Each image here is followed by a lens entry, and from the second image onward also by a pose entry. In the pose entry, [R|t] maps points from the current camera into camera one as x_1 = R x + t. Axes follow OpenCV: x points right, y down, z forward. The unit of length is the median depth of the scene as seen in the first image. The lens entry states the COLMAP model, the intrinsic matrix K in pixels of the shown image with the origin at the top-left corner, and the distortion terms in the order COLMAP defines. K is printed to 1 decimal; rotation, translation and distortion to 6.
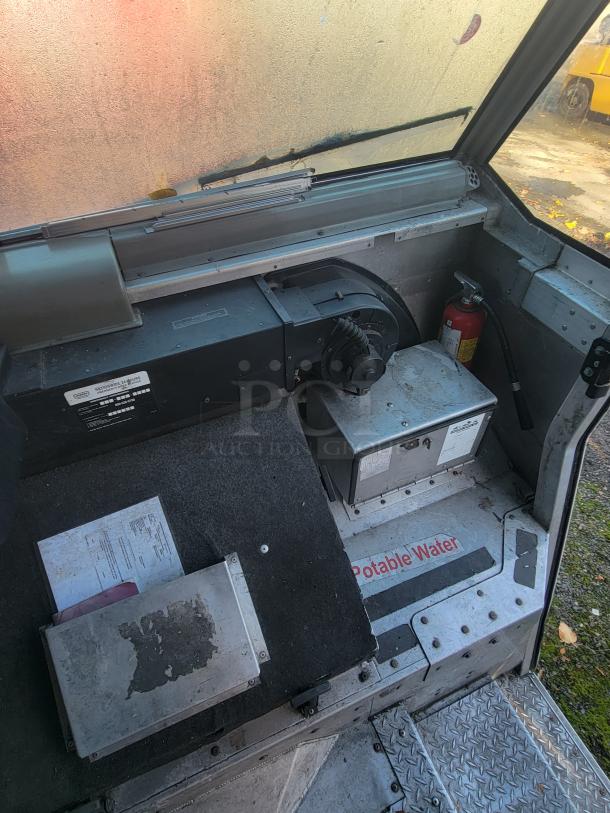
lens RADIAL K [[451.9, 0, 293.6], [0, 451.9, 404.3], [0, 0, 1]] dist [-0.006973, -0.000072]
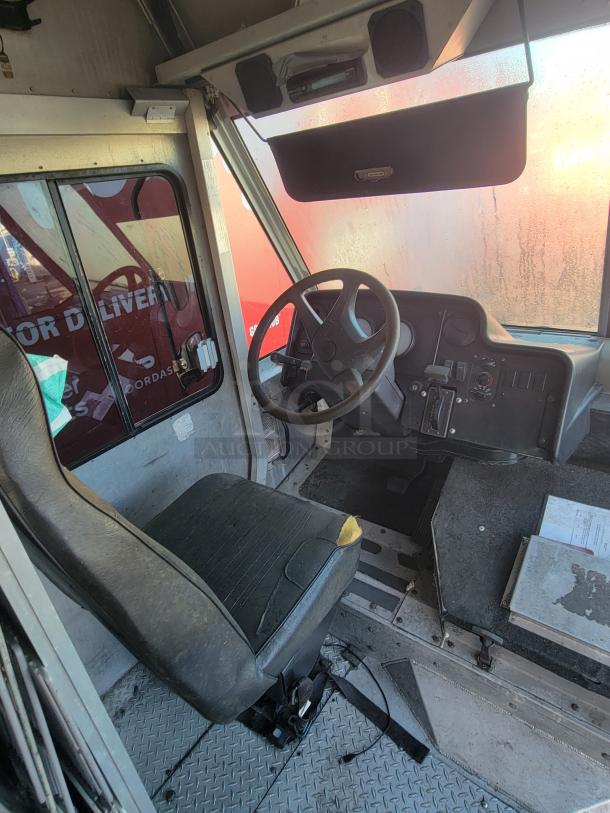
lens RADIAL K [[451.9, 0, 293.6], [0, 451.9, 404.3], [0, 0, 1]] dist [-0.006973, -0.000072]
pose [[0.487731, 0.347255, -0.800957, 0.181391], [-0.558141, 0.829511, 0.019763, 0.534996], [0.671266, 0.437408, 0.598395, -0.771987]]
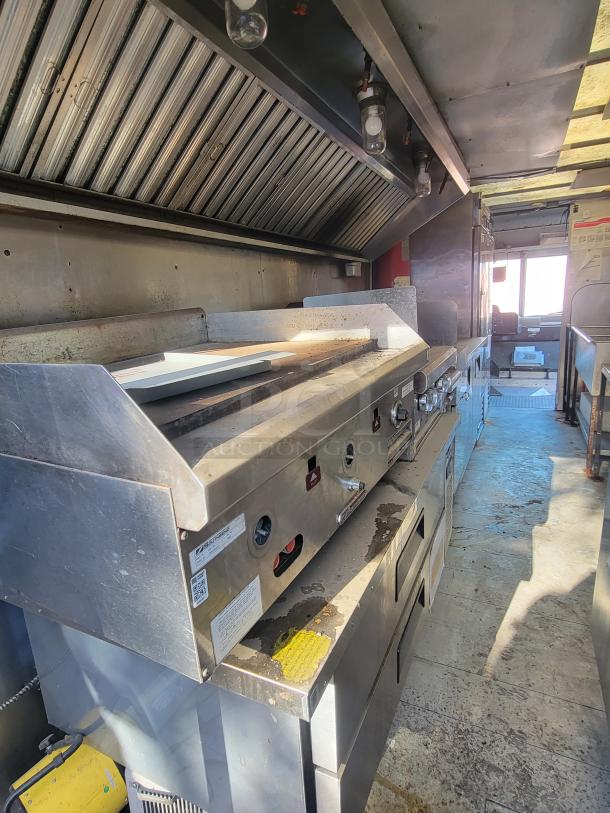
lens RADIAL K [[451.9, 0, 293.6], [0, 451.9, 404.3], [0, 0, 1]] dist [-0.006973, -0.000072]
pose [[0.651103, 0.153030, -0.743402, 2.830219], [-0.525983, 0.797104, -0.296593, 5.423963], [0.547181, 0.584130, 0.599488, -5.107165]]
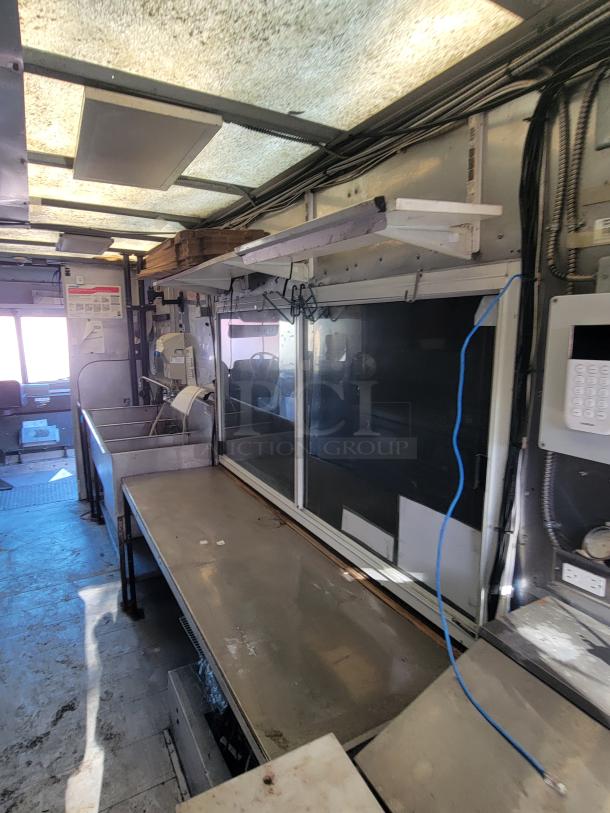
lens RADIAL K [[451.9, 0, 293.6], [0, 451.9, 404.3], [0, 0, 1]] dist [-0.006973, -0.000072]
pose [[0.993637, 0.006592, 0.112433, 2.458383], [0.062749, 0.796591, -0.601253, 4.163794], [-0.093527, 0.604482, 0.791109, -4.444525]]
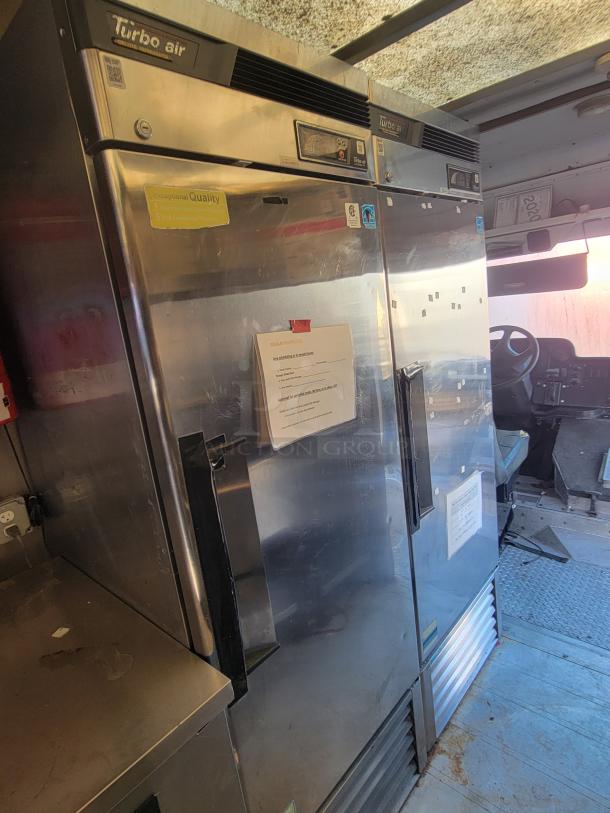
lens RADIAL K [[451.9, 0, 293.6], [0, 451.9, 404.3], [0, 0, 1]] dist [-0.006973, -0.000072]
pose [[0.422938, 0.161468, -0.891657, 1.364836], [-0.580055, 0.804217, -0.129502, 1.982986], [0.696175, 0.571982, 0.433794, -2.232944]]
